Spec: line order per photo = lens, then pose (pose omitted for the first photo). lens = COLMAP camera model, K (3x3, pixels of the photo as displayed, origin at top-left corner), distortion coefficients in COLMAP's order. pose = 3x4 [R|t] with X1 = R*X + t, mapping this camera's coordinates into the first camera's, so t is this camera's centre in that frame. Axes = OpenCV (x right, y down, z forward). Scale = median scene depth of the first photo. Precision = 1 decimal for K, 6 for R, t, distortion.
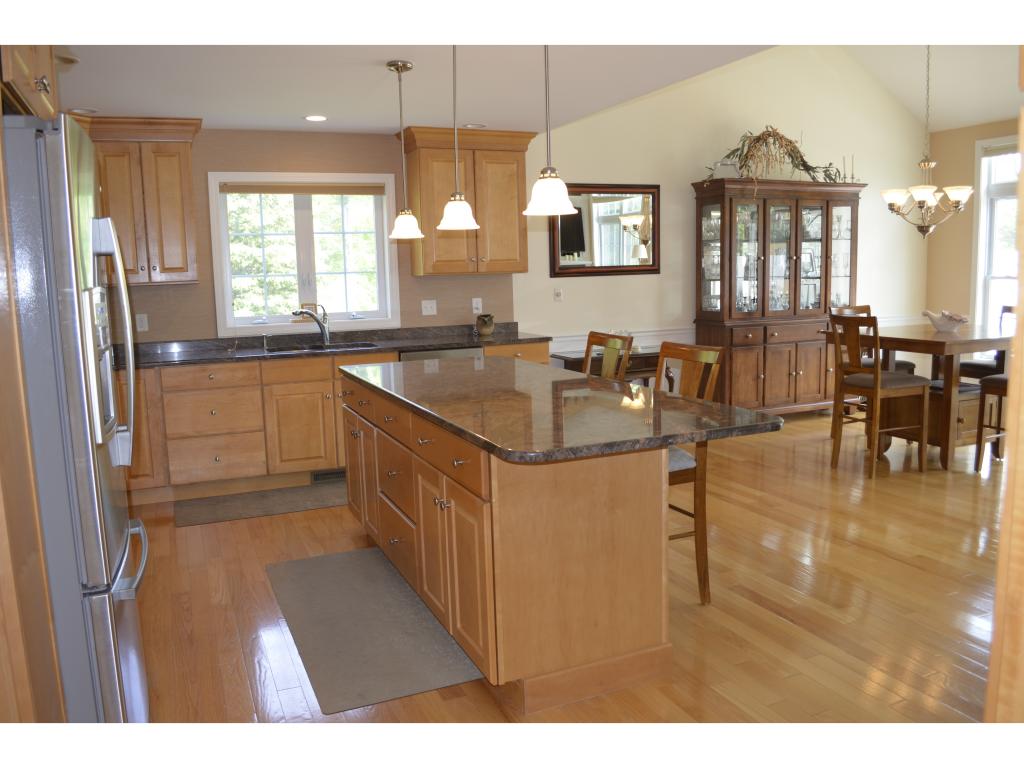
lens RADIAL K [[800.1, 0, 515.8], [0, 800.1, 379.4], [0, 0, 1]] dist [-0.076941, 0.001242]
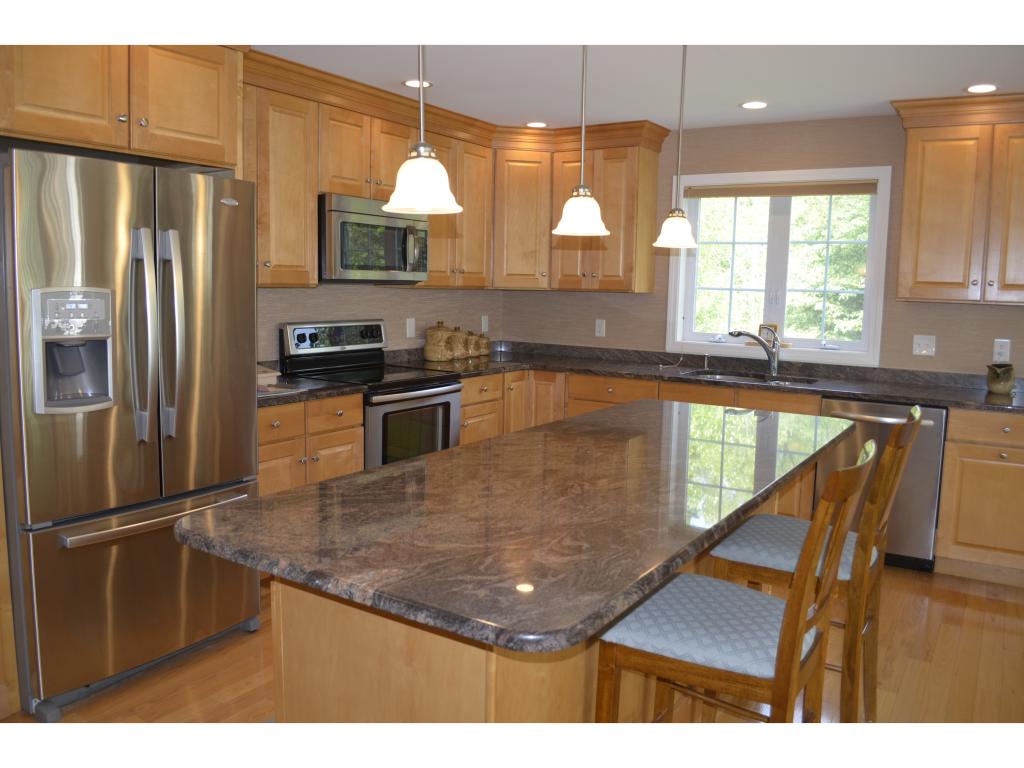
lens RADIAL K [[800.1, 0, 515.8], [0, 800.1, 379.4], [0, 0, 1]] dist [-0.076941, 0.001242]
pose [[0.557418, 0.137689, -0.818735, 0.258858], [-0.147583, 0.986879, 0.065487, -0.047244], [0.817010, 0.084328, 0.570424, 0.264991]]
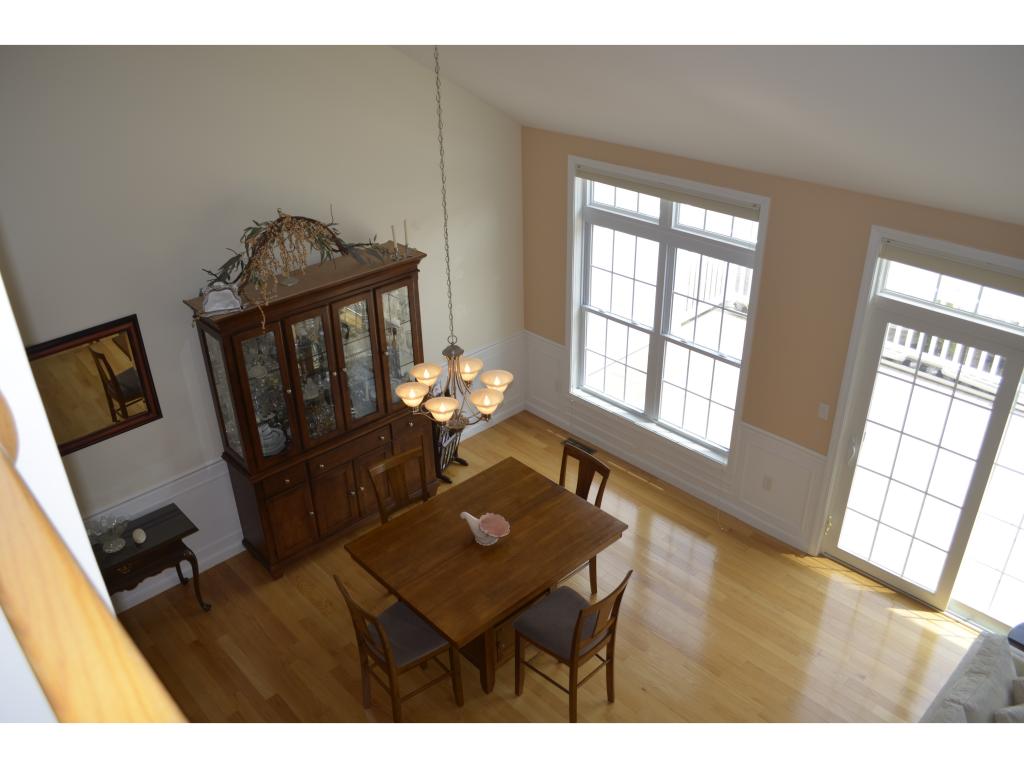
lens RADIAL K [[800.1, 0, 515.8], [0, 800.1, 379.4], [0, 0, 1]] dist [-0.076941, 0.001242]
pose [[0.939622, -0.154345, 0.305432, 0.292274], [0.038575, 0.934596, 0.353613, -0.449807], [-0.340034, -0.320480, 0.884121, 0.236356]]
